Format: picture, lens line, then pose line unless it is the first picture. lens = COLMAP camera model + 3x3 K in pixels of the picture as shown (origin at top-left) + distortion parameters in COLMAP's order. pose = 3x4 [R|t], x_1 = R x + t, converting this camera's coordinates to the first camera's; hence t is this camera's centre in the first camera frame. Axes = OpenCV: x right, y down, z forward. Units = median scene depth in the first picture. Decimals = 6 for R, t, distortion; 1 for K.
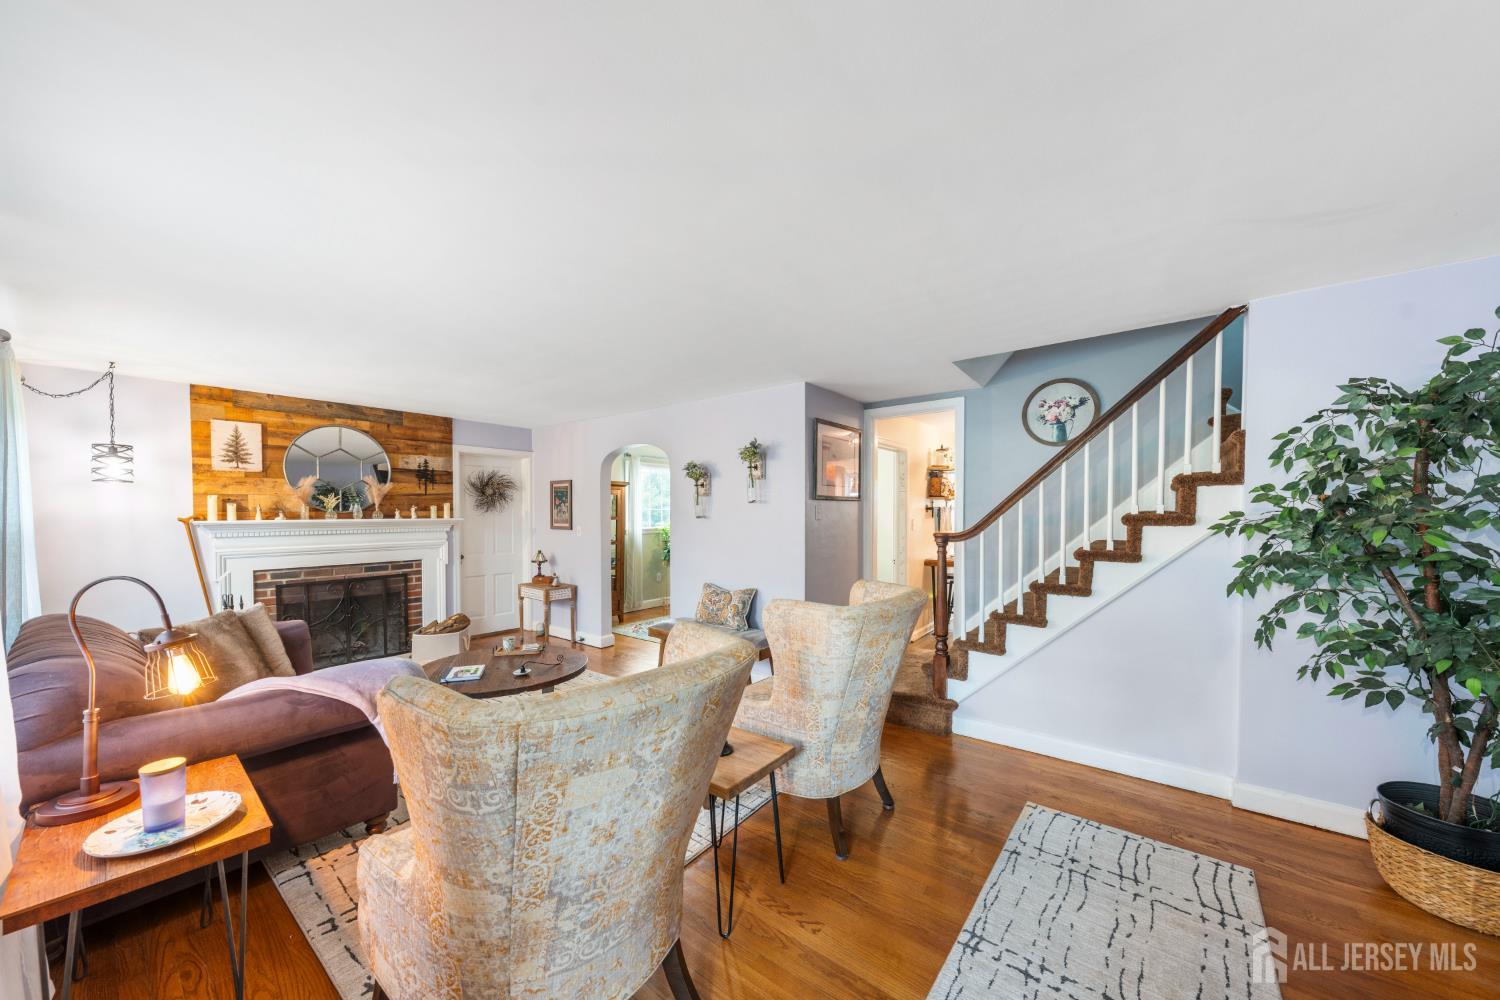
lens RADIAL K [[529.2, 0, 748.1], [0, 529.2, 508.6], [0, 0, 1]] dist [-0.001090, -0.000125]
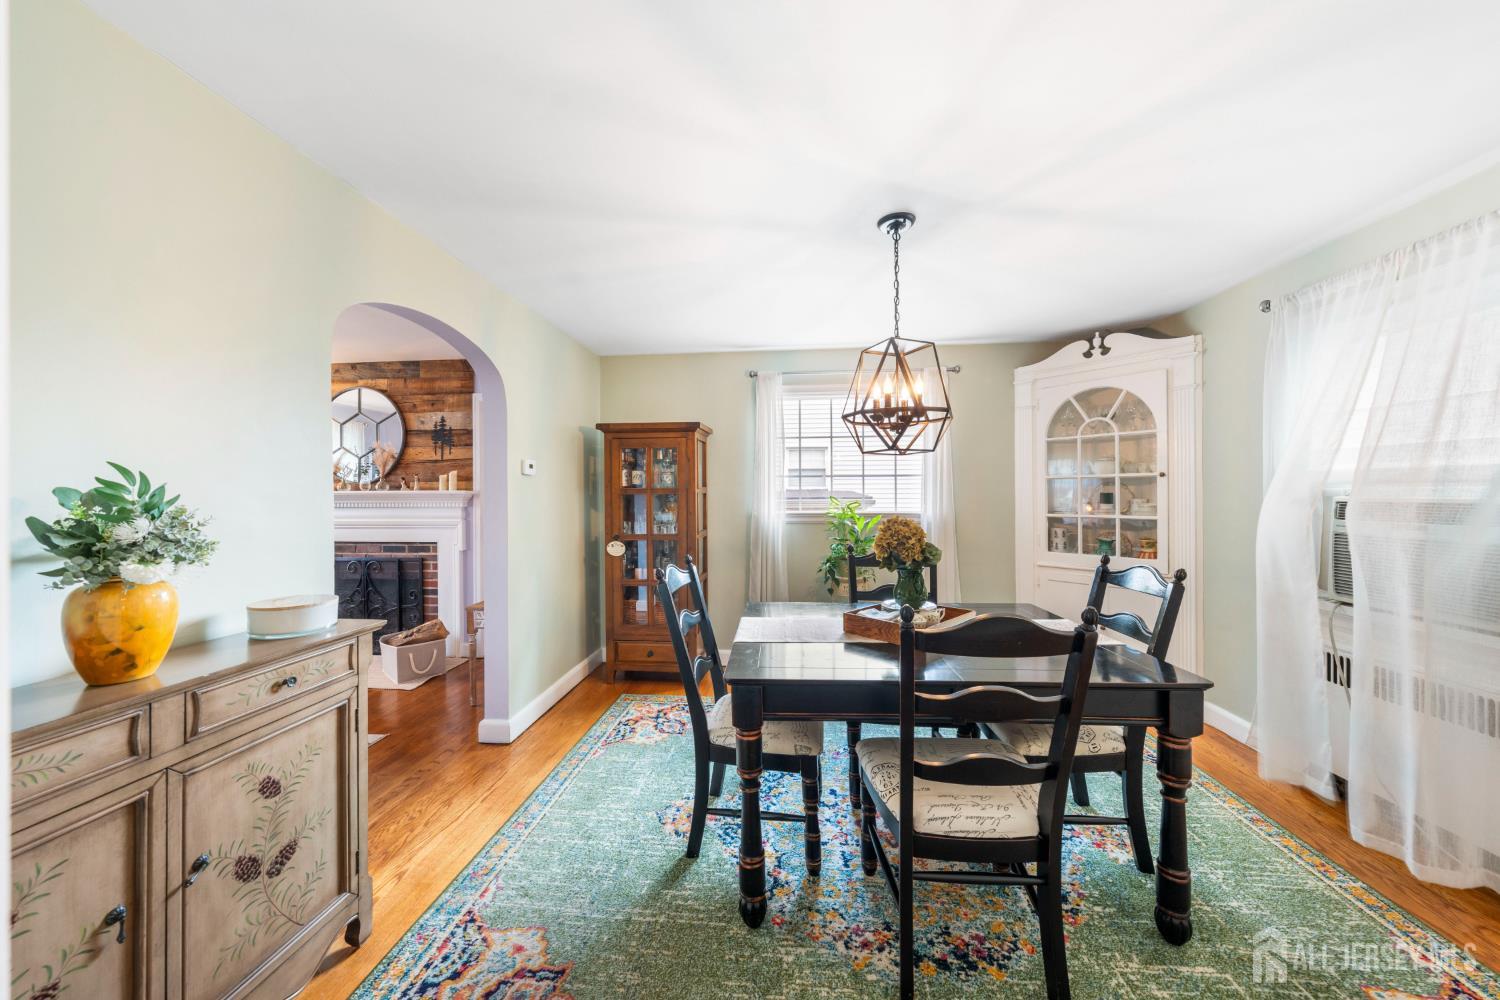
lens RADIAL K [[514.9, 0, 748.6], [0, 514.9, 493.9], [0, 0, 1]] dist [-0.000469, -0.000010]
pose [[0.525926, -0.009988, -0.850471, 0.293721], [0.006606, 0.999949, -0.007658, 0.032848], [0.850504, -0.001590, 0.525966, 1.000309]]
